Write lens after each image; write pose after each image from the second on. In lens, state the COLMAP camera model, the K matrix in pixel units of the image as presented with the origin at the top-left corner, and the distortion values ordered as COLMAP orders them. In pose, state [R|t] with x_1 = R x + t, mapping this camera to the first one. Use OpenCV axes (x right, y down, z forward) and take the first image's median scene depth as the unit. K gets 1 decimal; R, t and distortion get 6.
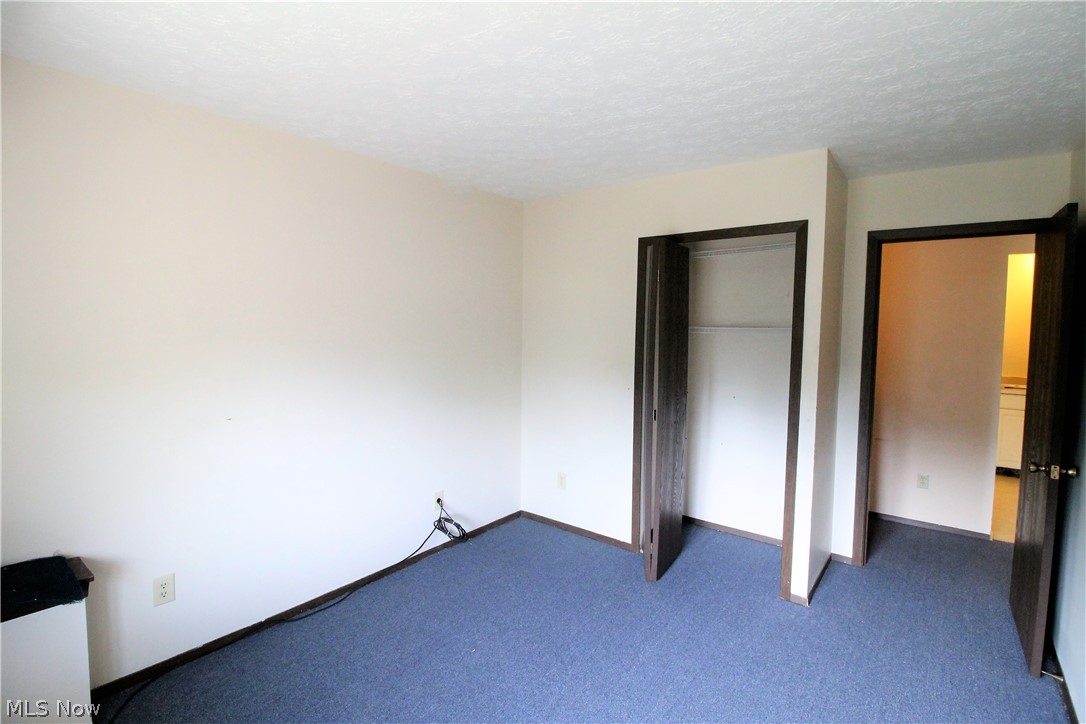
lens RADIAL K [[511.5, 0, 542.2], [0, 511.5, 351.2], [0, 0, 1]] dist [0.000988, -0.012707]
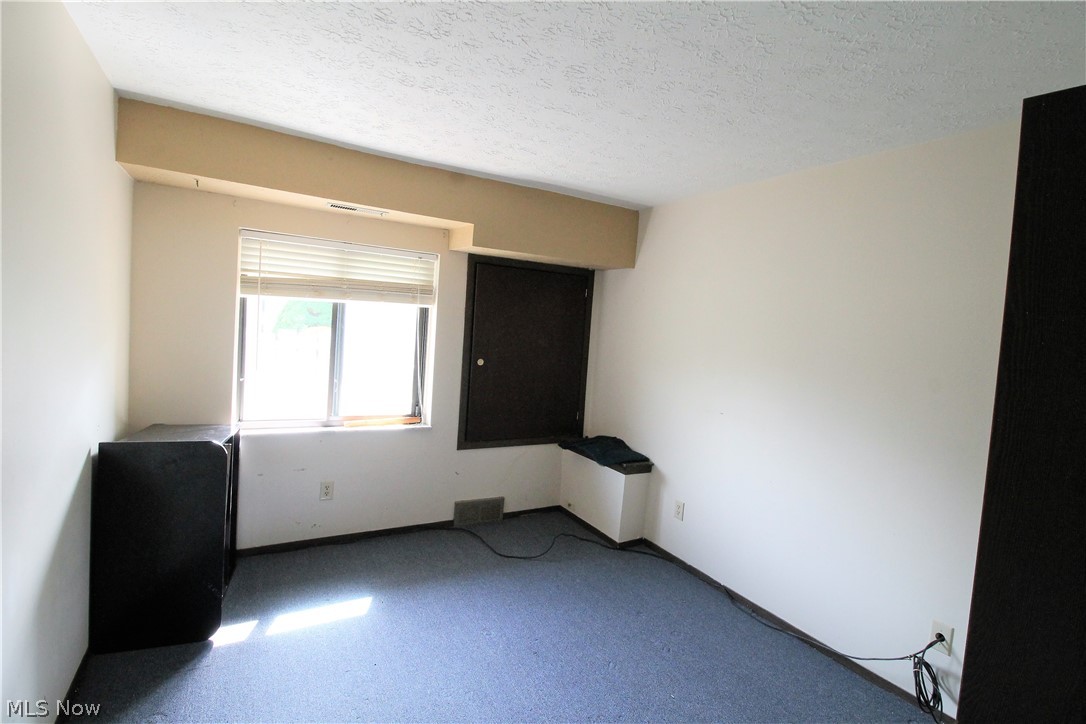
lens RADIAL K [[511.5, 0, 542.2], [0, 511.5, 351.2], [0, 0, 1]] dist [0.000988, -0.012707]
pose [[-0.363335, 0.014554, -0.931545, 0.709421], [-0.128502, 0.989538, 0.065580, -0.042513], [0.922754, 0.143533, -0.357663, 0.936281]]
